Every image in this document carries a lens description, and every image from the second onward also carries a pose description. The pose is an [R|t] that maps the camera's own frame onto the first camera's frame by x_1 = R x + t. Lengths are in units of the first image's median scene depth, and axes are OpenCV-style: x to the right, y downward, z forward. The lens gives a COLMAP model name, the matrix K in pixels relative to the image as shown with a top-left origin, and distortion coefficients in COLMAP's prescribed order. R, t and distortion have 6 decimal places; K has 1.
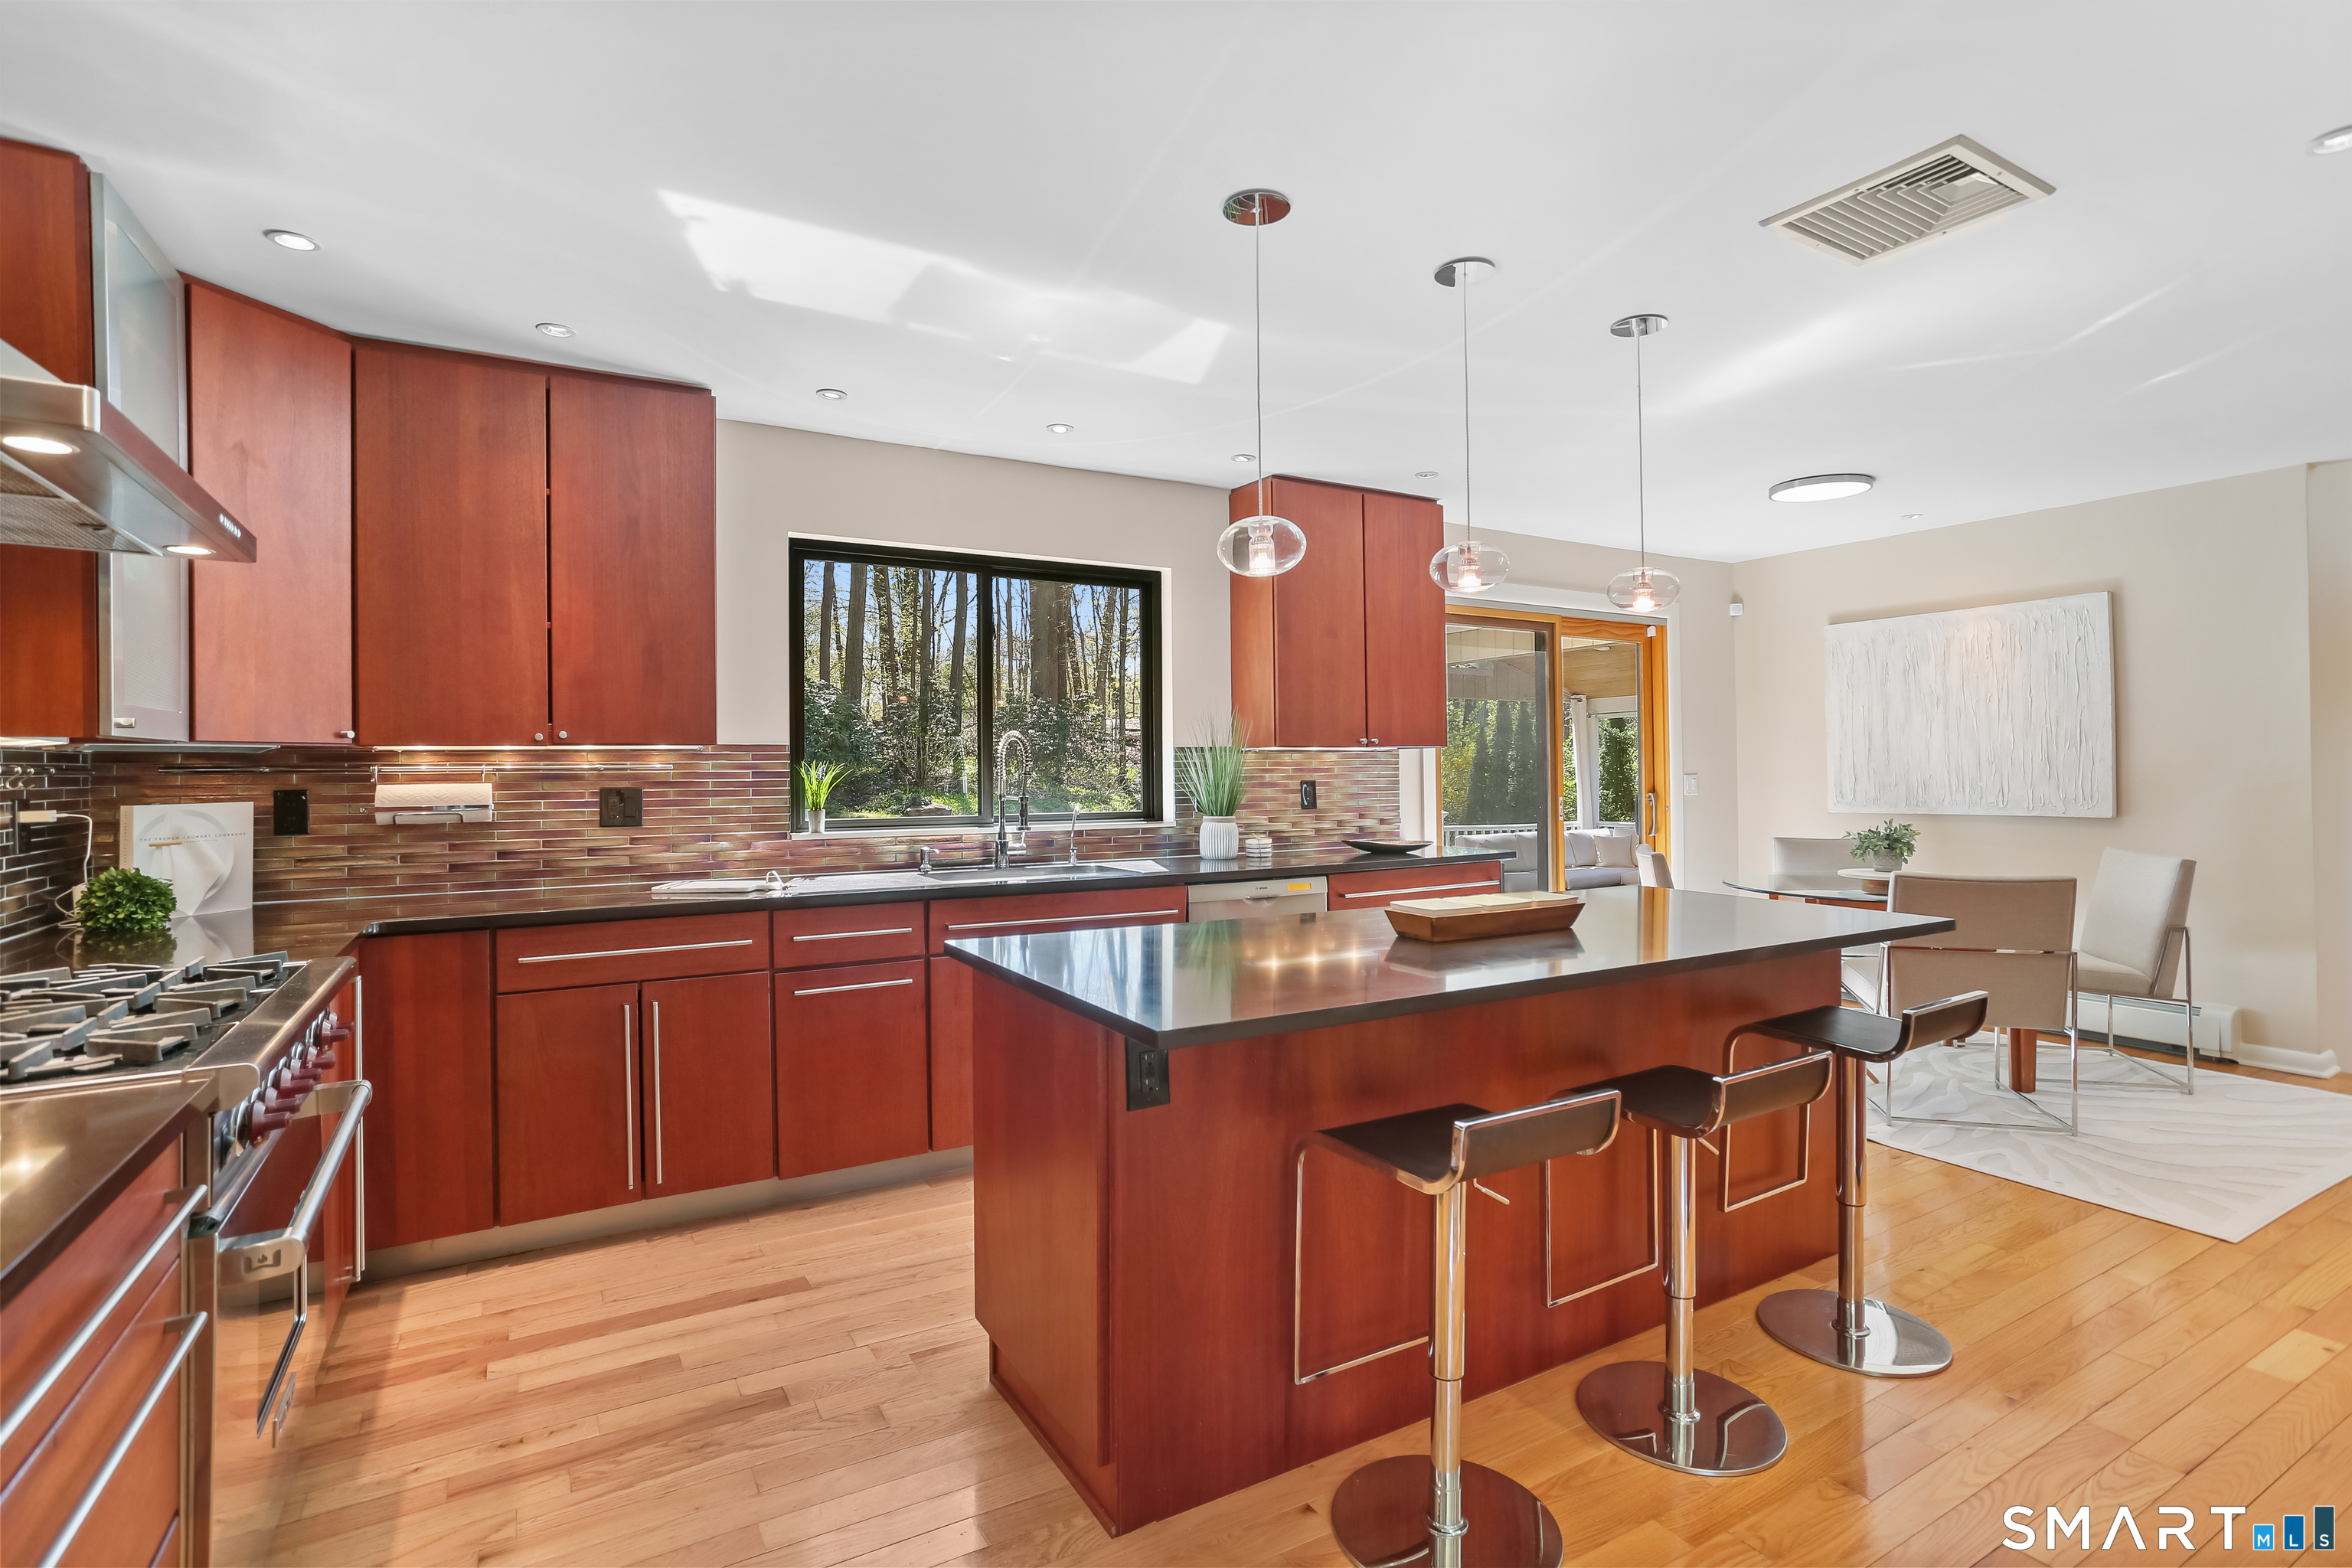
lens RADIAL K [[1140.1, 0, 1179.7], [0, 1140.1, 768.0], [0, 0, 1]] dist [-0.042513, 0.026389]
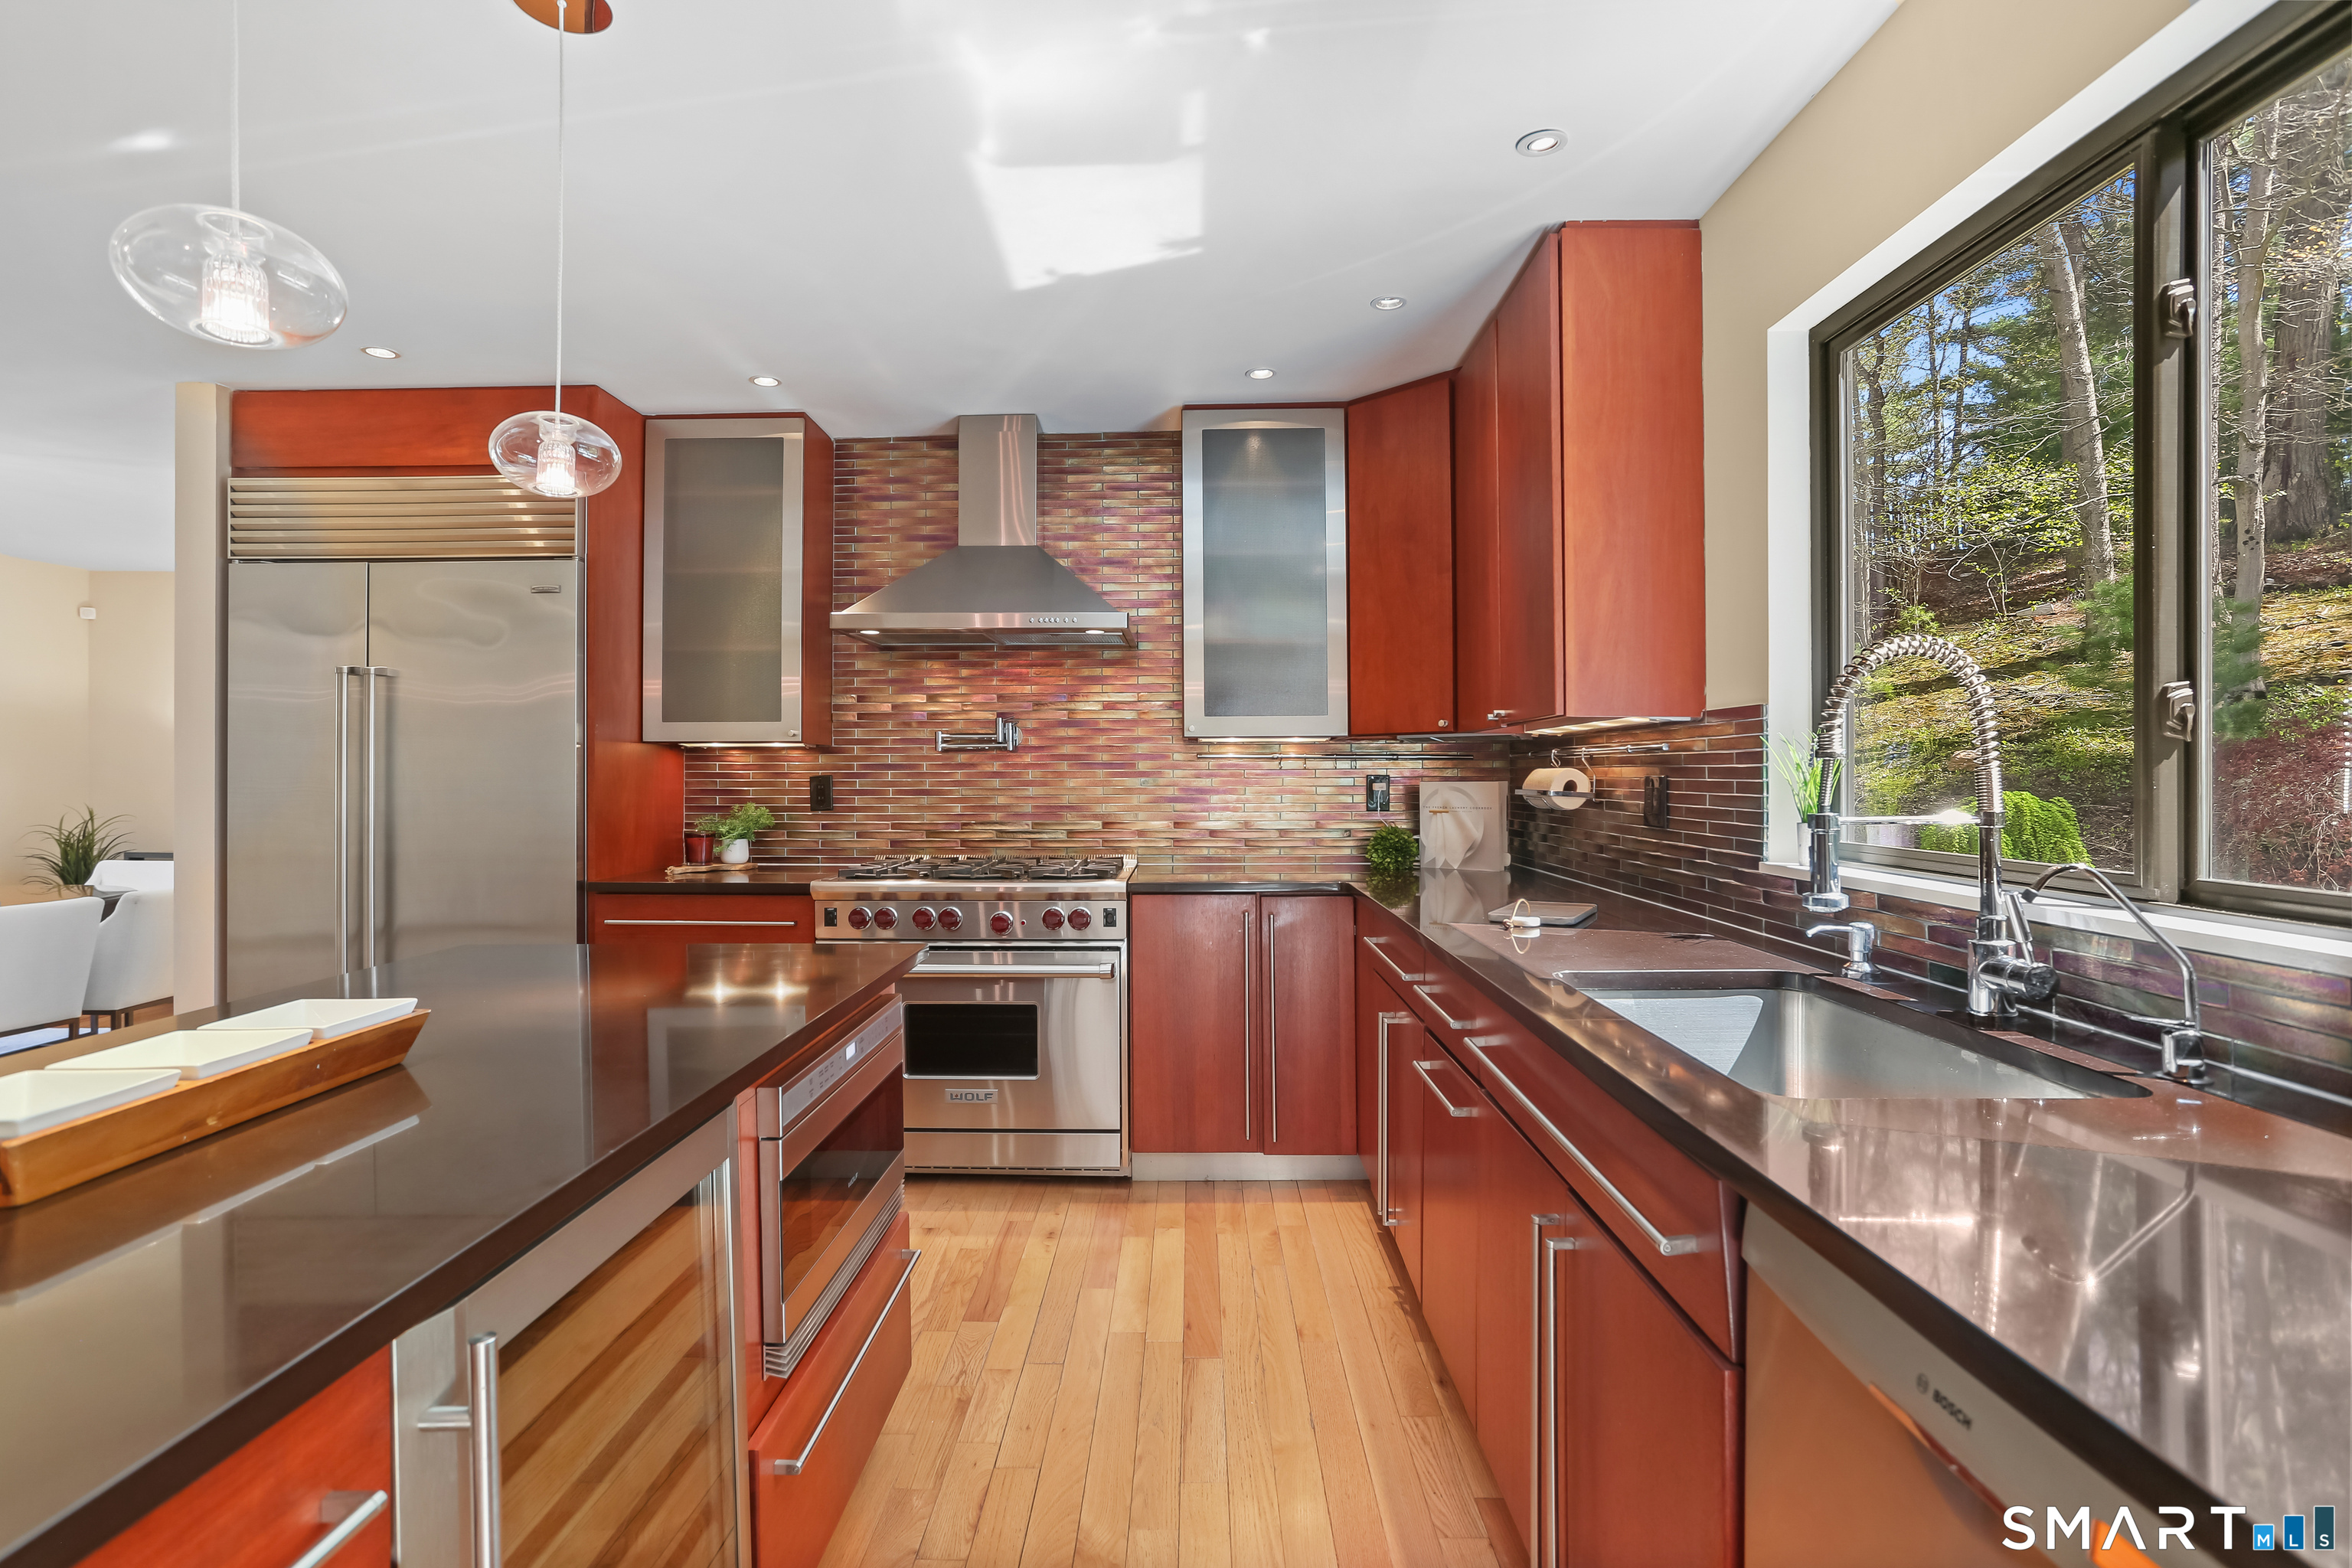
lens RADIAL K [[1140.1, 0, 1178.4], [0, 1140.1, 755.7], [0, 0, 1]] dist [-0.042513, 0.026389]
pose [[-0.523663, -0.003226, -0.851919, 0.344772], [0.005707, 0.999957, -0.007295, 0.008647], [0.851906, -0.008682, -0.523622, 1.227983]]
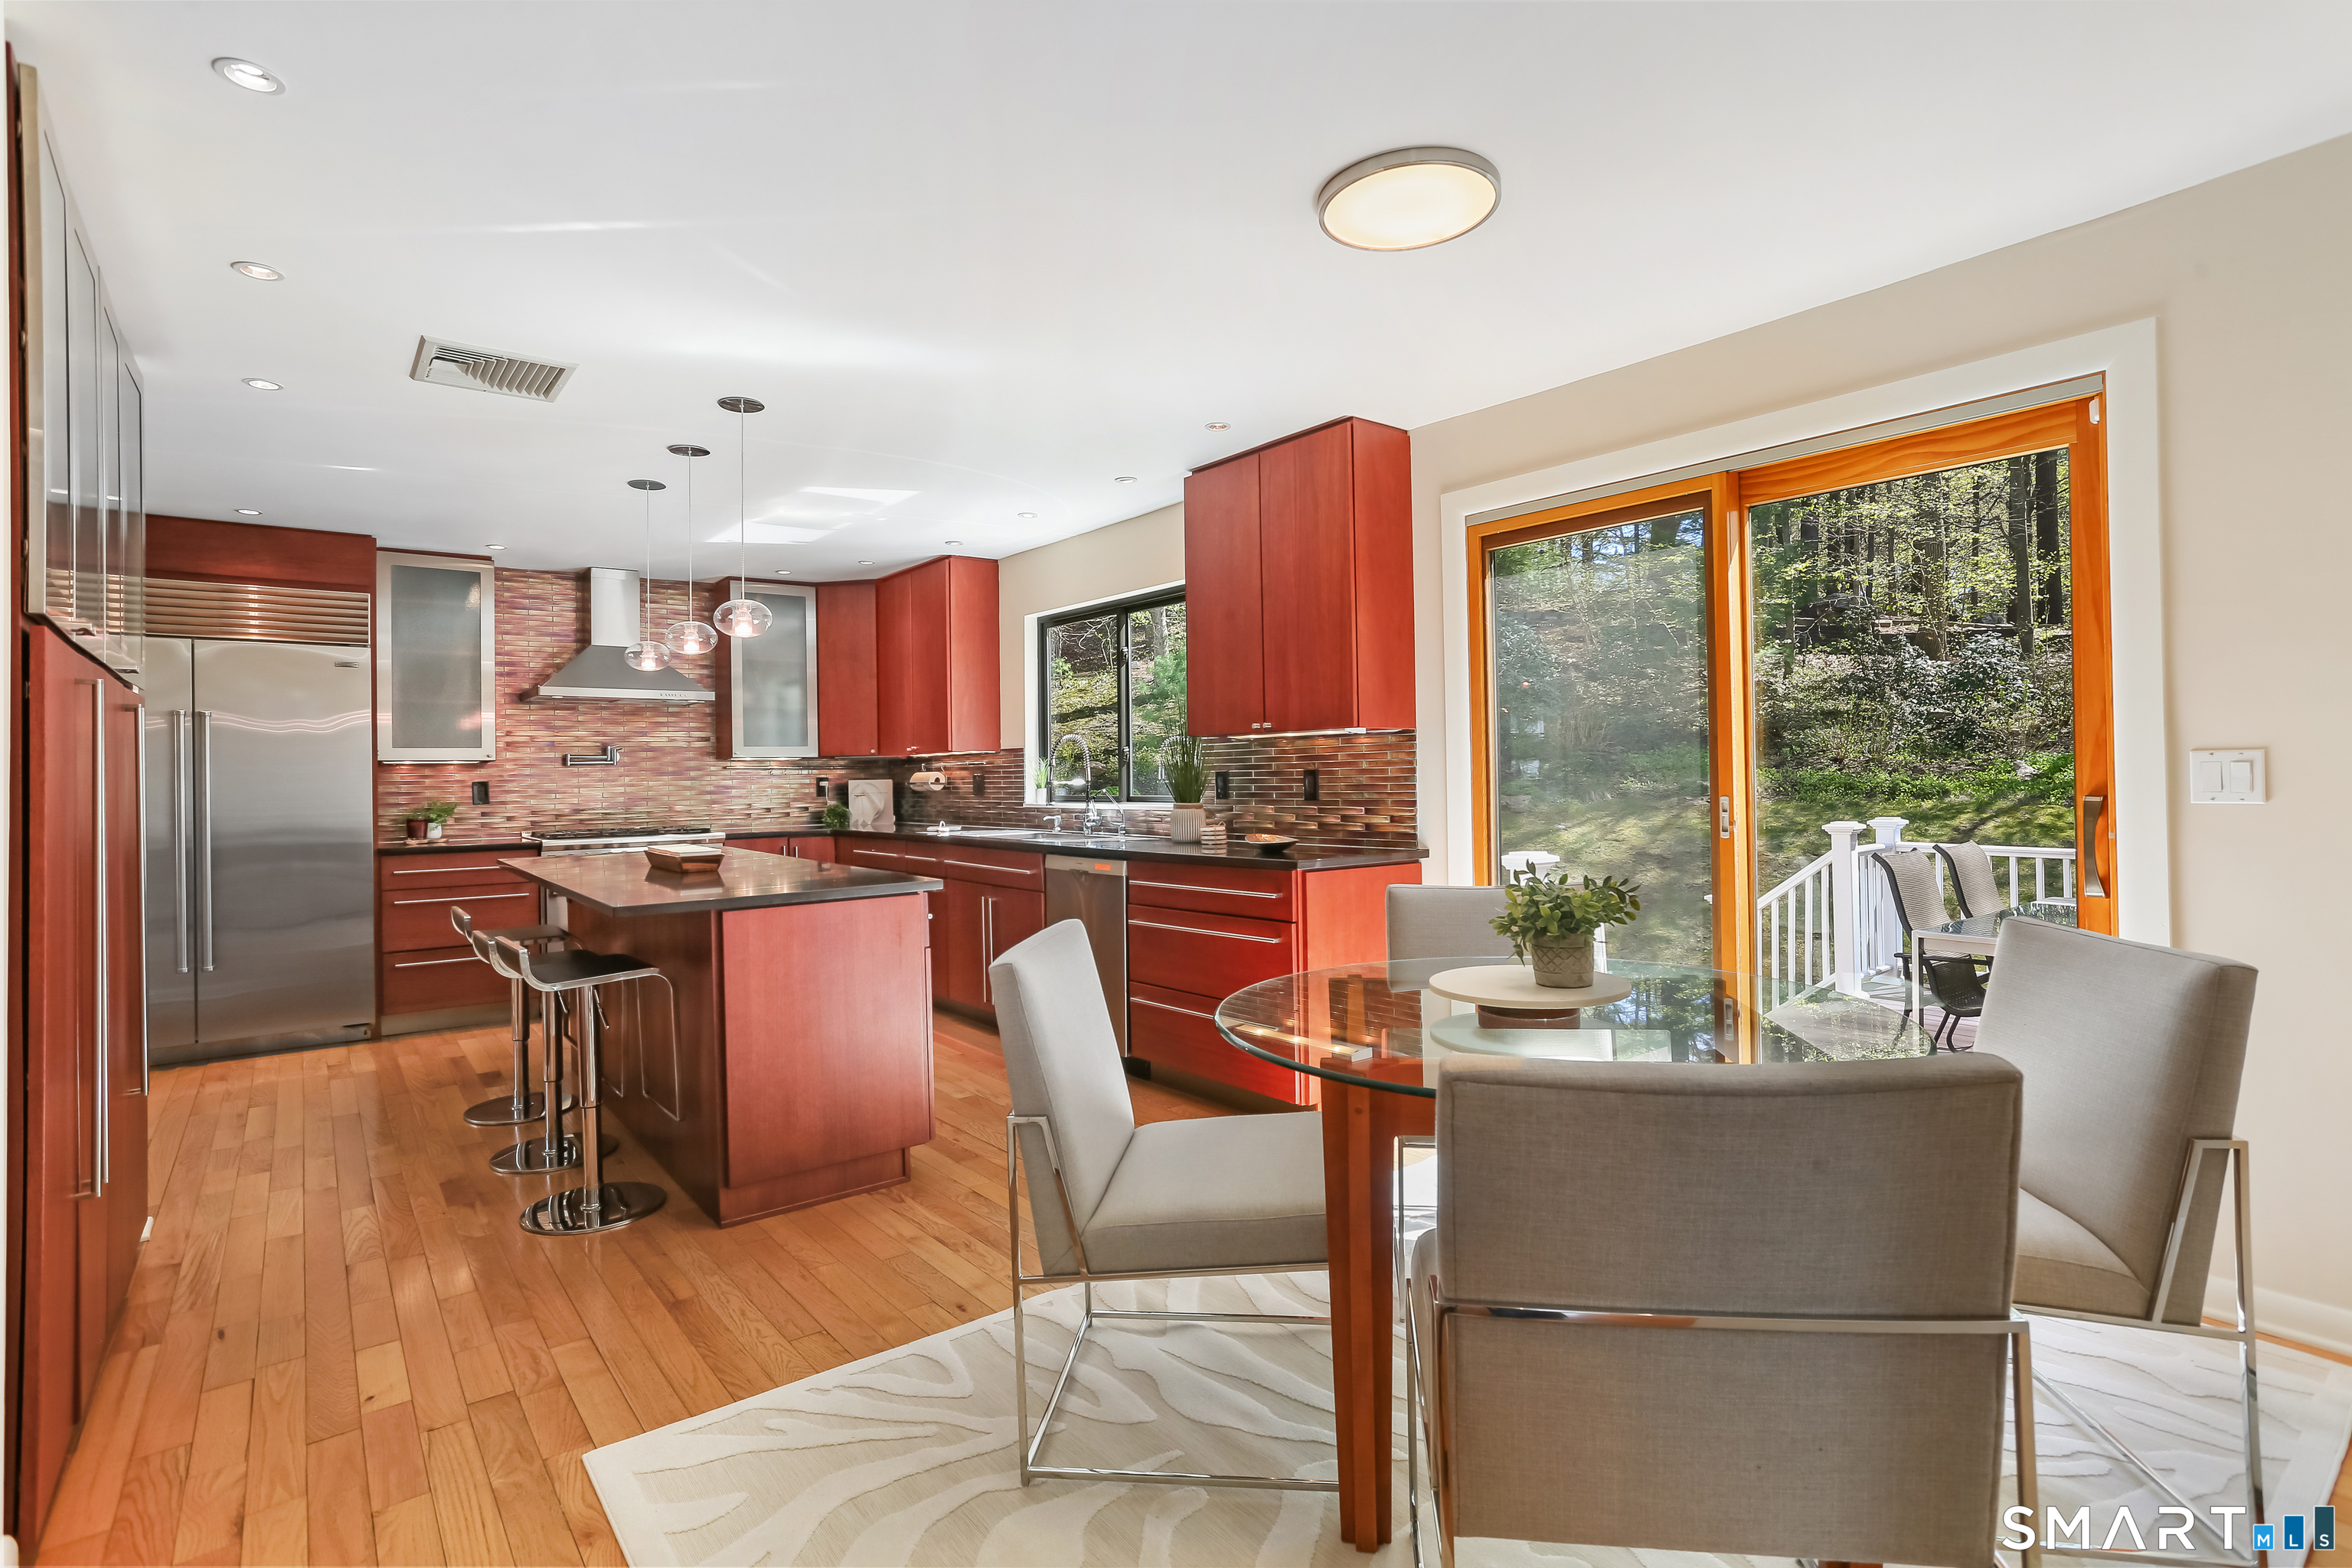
lens RADIAL K [[1140.1, 0, 1156.2], [0, 1140.1, 770.6], [0, 0, 1]] dist [-0.042513, 0.026389]
pose [[0.116842, 0.000602, -0.993150, 1.520602], [0.014647, 0.999890, 0.002329, 0.012228], [0.993042, -0.014819, 0.116821, 1.170428]]
